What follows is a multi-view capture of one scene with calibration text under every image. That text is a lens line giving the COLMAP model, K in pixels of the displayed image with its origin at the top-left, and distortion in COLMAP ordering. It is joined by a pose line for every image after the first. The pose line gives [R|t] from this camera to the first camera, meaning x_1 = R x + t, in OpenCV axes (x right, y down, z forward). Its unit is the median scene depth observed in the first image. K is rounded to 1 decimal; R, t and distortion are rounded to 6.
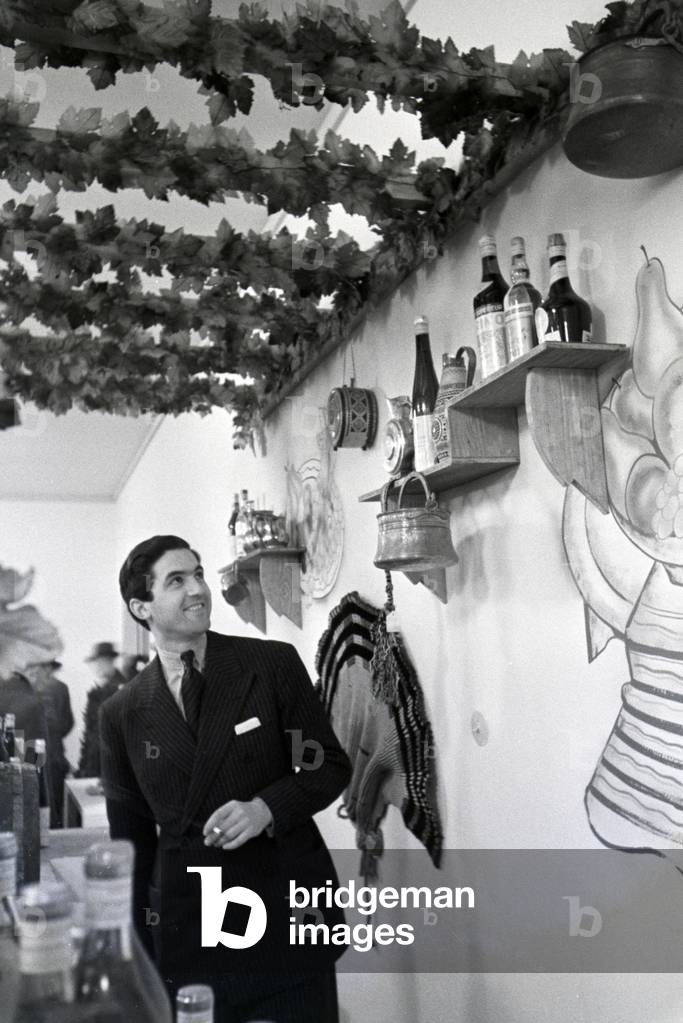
lens RADIAL K [[1081.3, 0, 342.0], [0, 1081.3, 511.2], [0, 0, 1]] dist [0.068829, 0.000000]
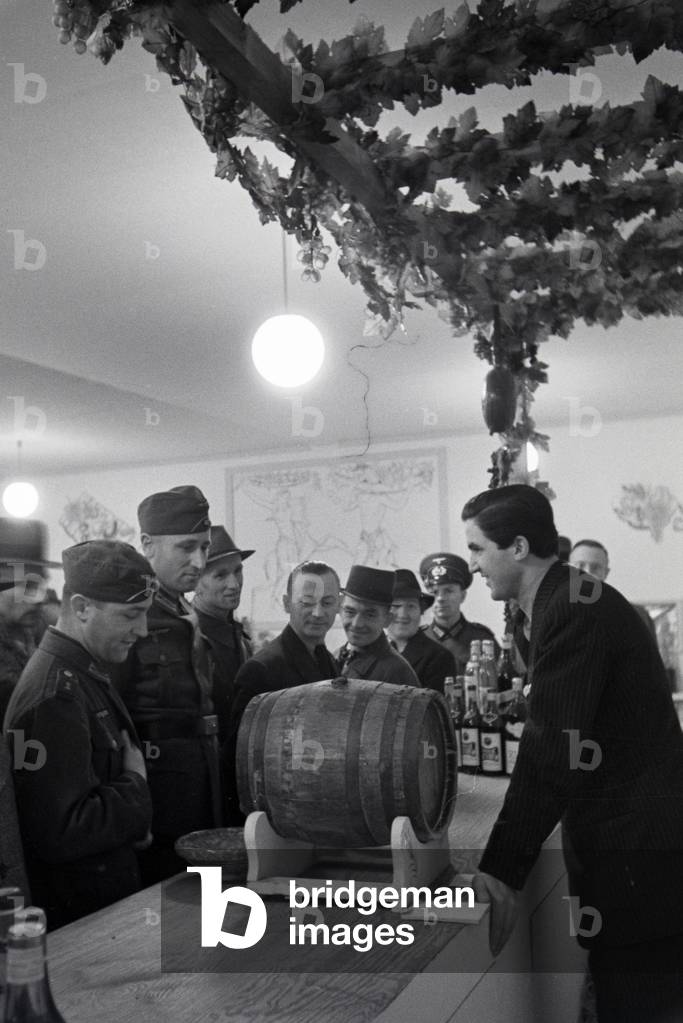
lens RADIAL K [[1081.3, 0, 341.7], [0, 1081.3, 512.5], [0, 0, 1]] dist [0.068829, 0.000000]
pose [[0.754310, -0.043835, -0.655053, 0.266989], [0.097758, 0.994144, 0.046045, 0.009759], [0.649199, -0.098769, 0.754179, 0.159271]]
